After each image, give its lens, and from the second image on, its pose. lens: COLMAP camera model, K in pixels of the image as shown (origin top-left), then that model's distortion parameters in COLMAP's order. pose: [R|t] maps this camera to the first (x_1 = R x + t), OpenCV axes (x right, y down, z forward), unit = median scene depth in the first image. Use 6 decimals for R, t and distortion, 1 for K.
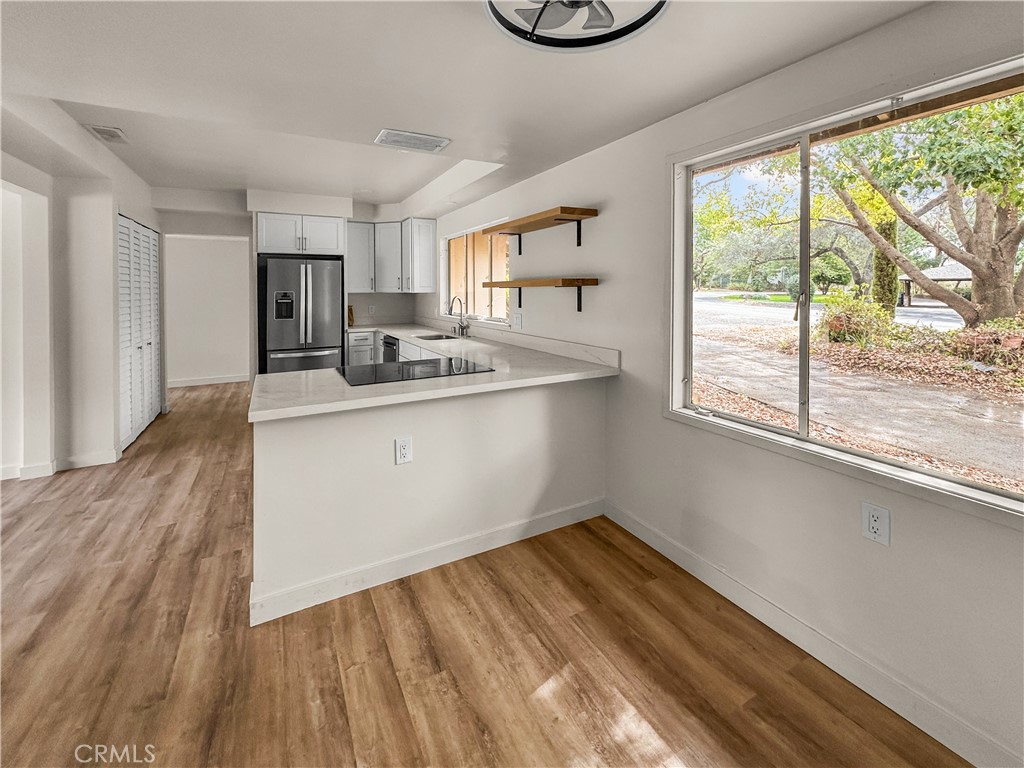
lens RADIAL K [[445.3, 0, 515.5], [0, 445.3, 281.4], [0, 0, 1]] dist [-0.000230, 0.000115]
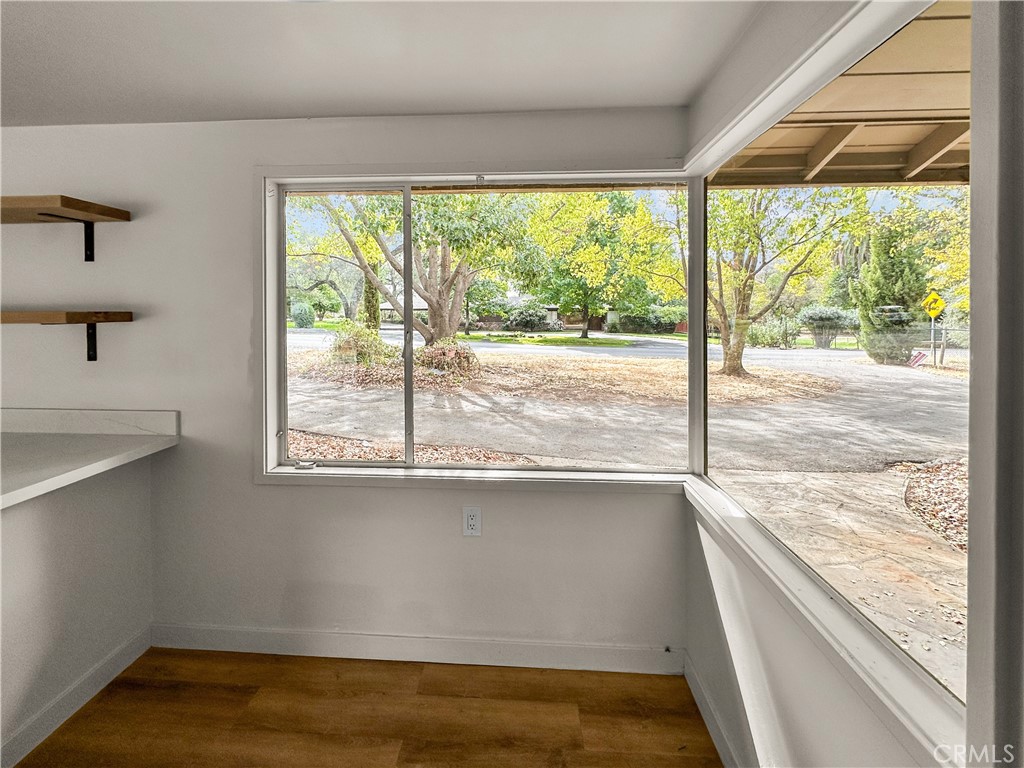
lens RADIAL K [[434.7, 0, 500.8], [0, 434.7, 314.0], [0, 0, 1]] dist [-0.001812, -0.000170]
pose [[0.534321, 0.004810, 0.845268, -0.077422], [-0.016983, 0.999843, 0.005046, -0.015325], [-0.845111, -0.017051, 0.534318, 0.148341]]
